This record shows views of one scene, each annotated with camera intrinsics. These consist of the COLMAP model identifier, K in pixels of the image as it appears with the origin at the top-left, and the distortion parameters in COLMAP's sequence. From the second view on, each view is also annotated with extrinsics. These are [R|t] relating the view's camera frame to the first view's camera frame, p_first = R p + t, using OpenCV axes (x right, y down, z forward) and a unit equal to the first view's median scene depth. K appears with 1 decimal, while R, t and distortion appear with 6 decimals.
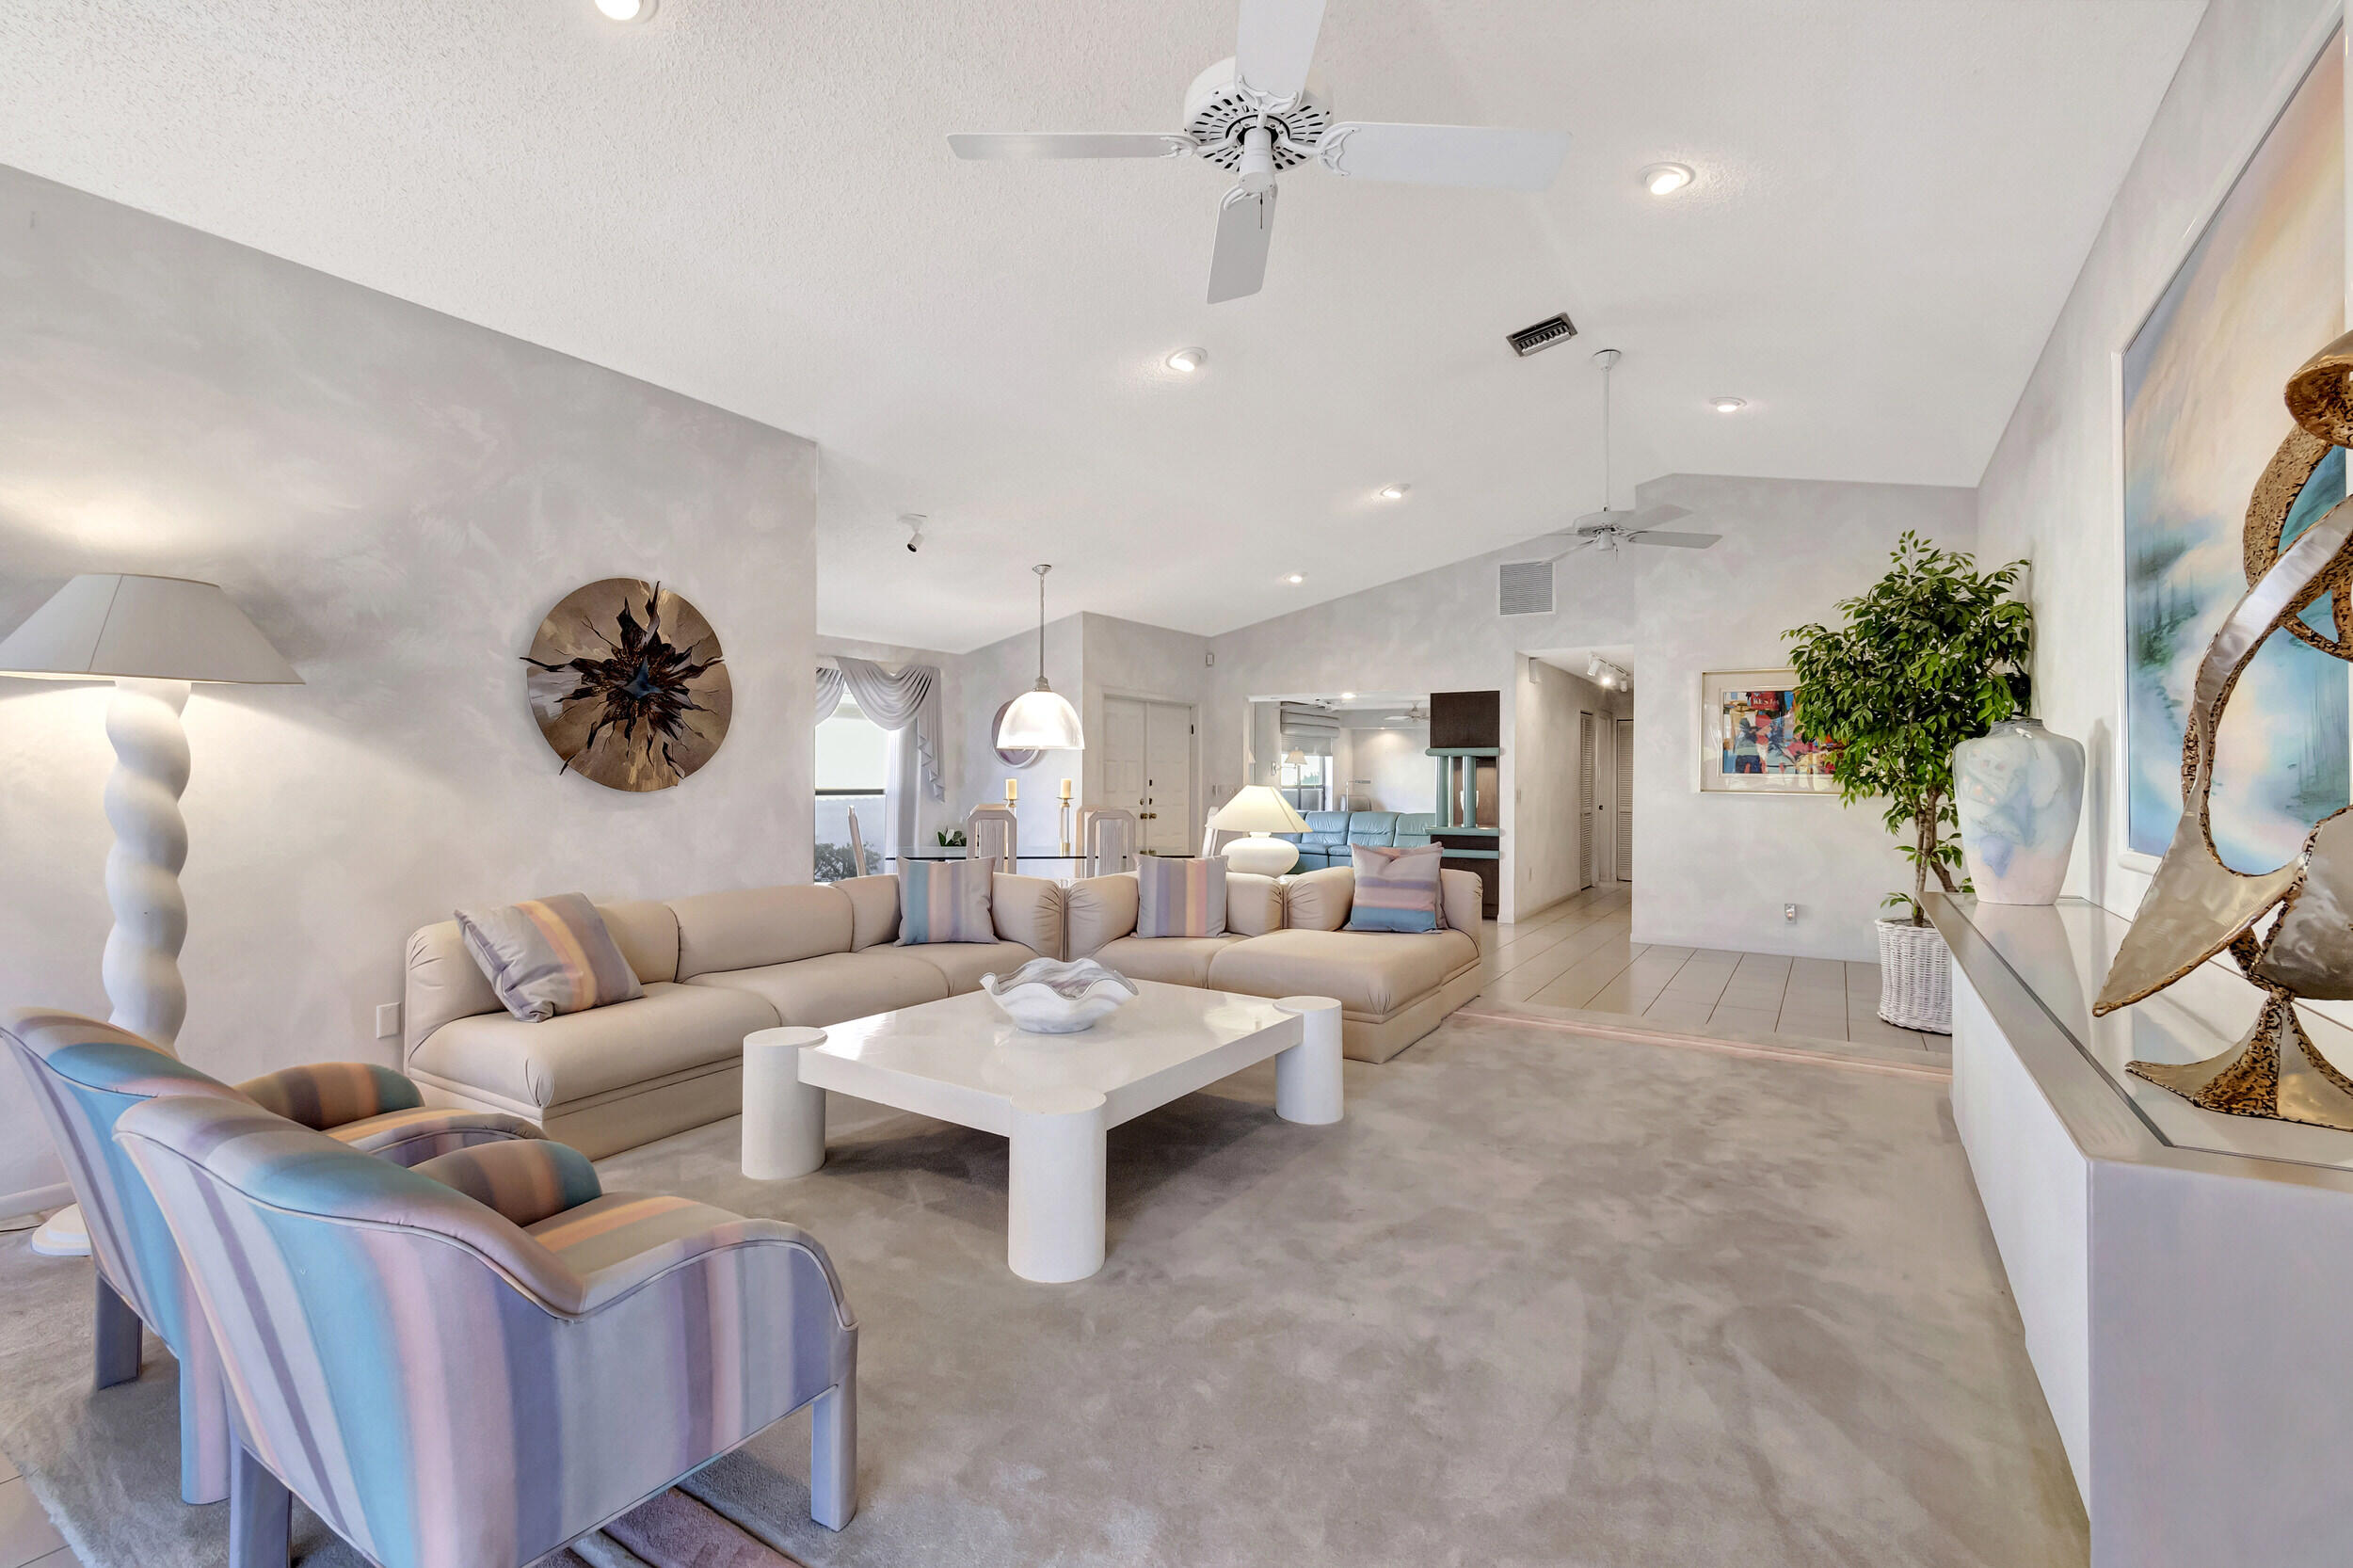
lens RADIAL K [[1042.2, 0, 1165.1], [0, 1042.2, 781.9], [0, 0, 1]] dist [0.004607, -0.002489]
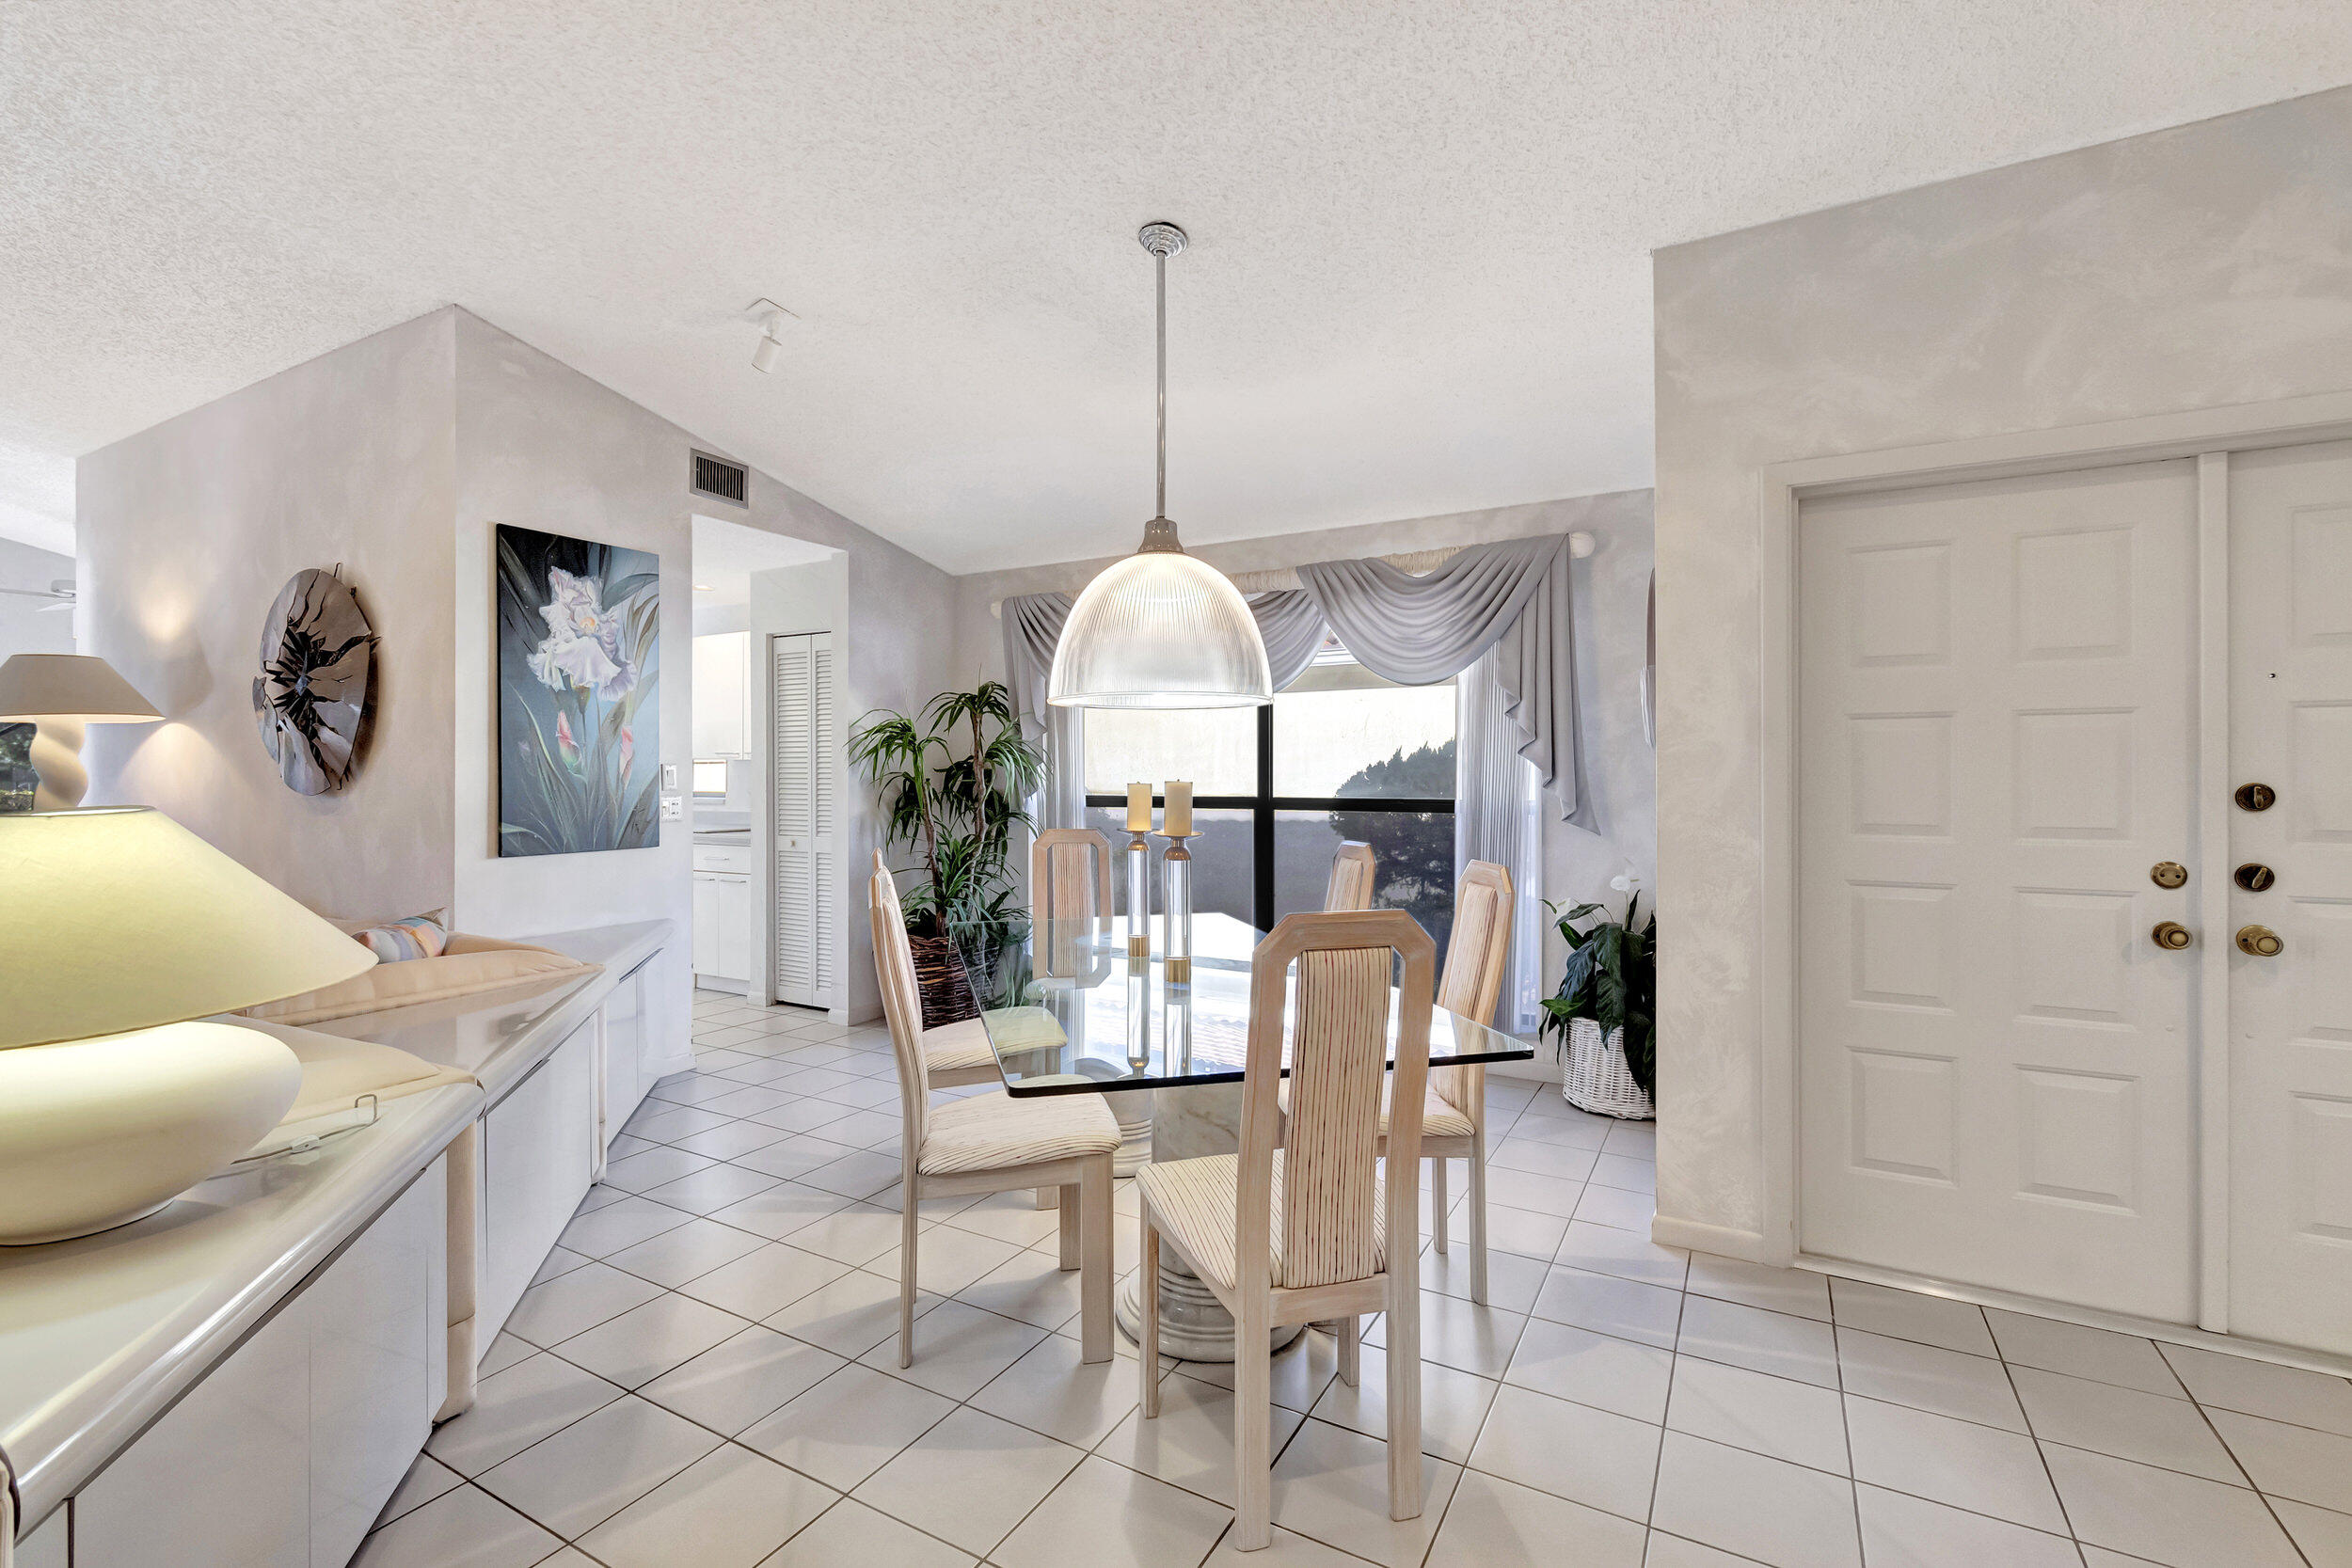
lens RADIAL K [[1041.7, 0, 1179.3], [0, 1041.7, 778.9], [0, 0, 1]] dist [0.004607, -0.002489]
pose [[0.066635, -0.003569, -0.997771, 0.260240], [-0.001878, 0.999991, -0.003702, -0.002696], [0.997776, 0.002121, 0.066628, 0.967012]]
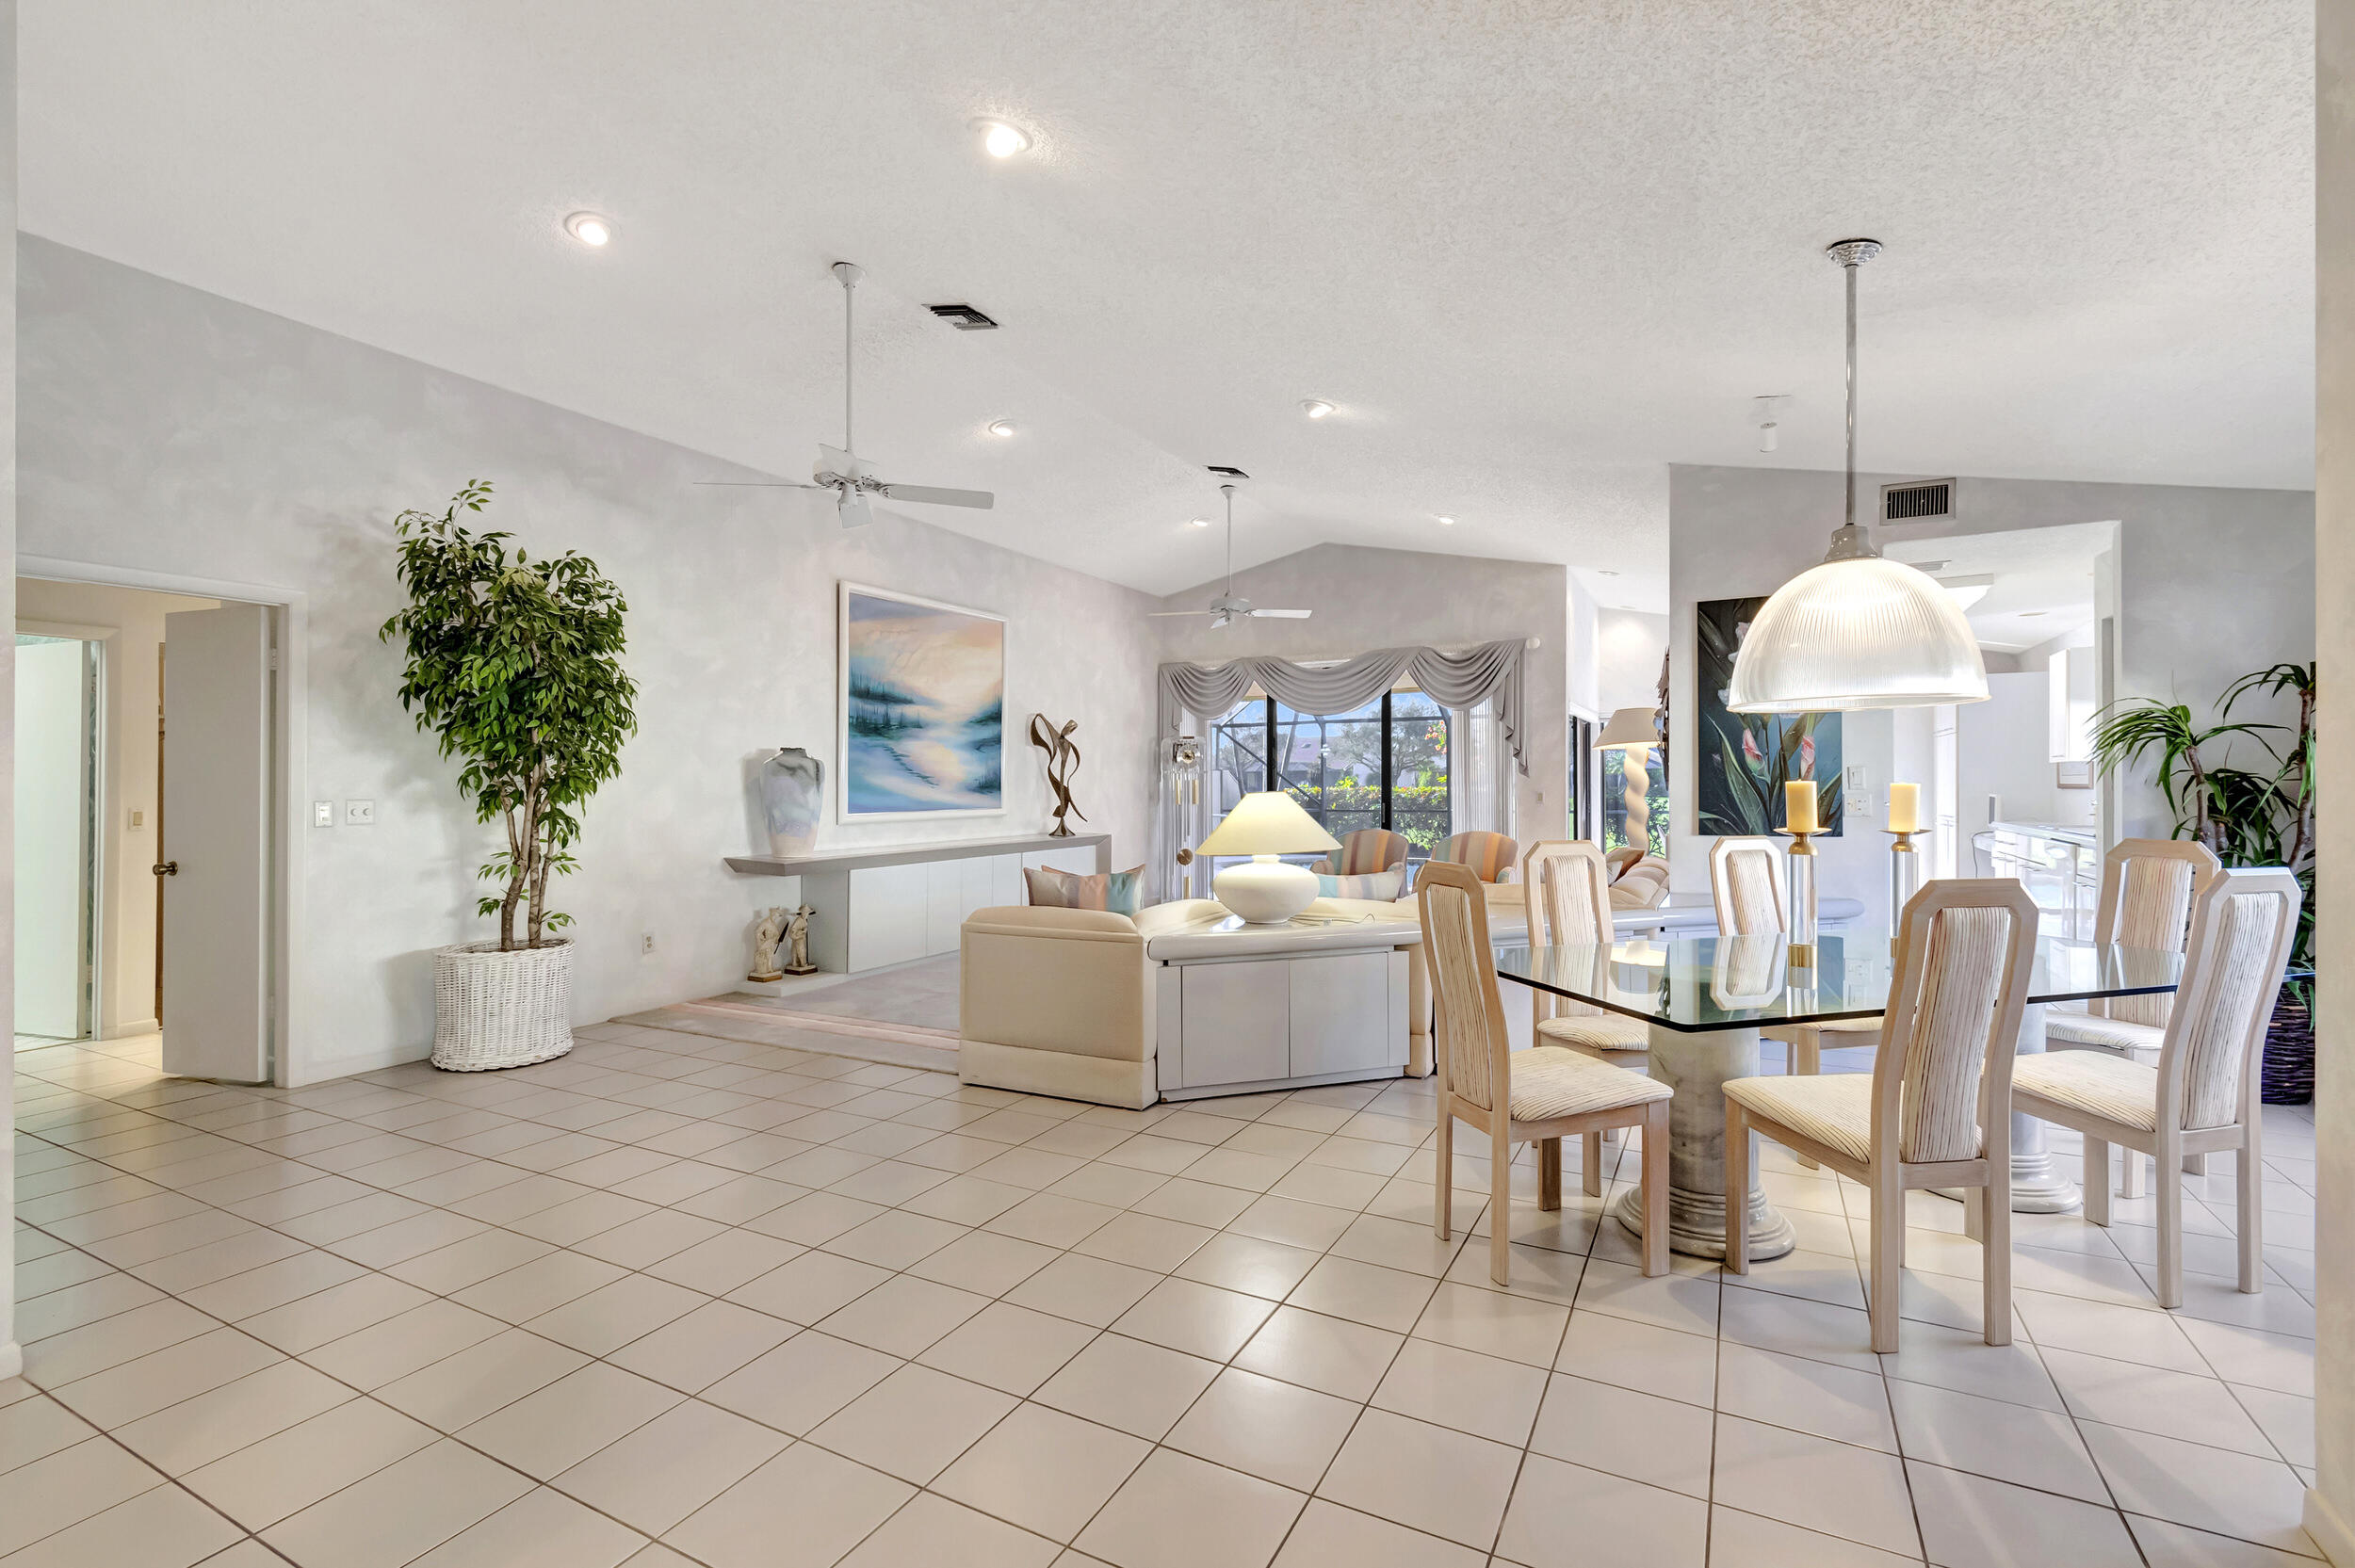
lens RADIAL K [[1043.0, 0, 1154.3], [0, 1043.0, 748.1], [0, 0, 1]] dist [0.004607, -0.002489]
pose [[-0.997585, -0.002981, -0.069388, 0.165276], [-0.000808, 0.999509, -0.031321, -0.002904], [0.069447, -0.031189, -0.997098, 1.348545]]
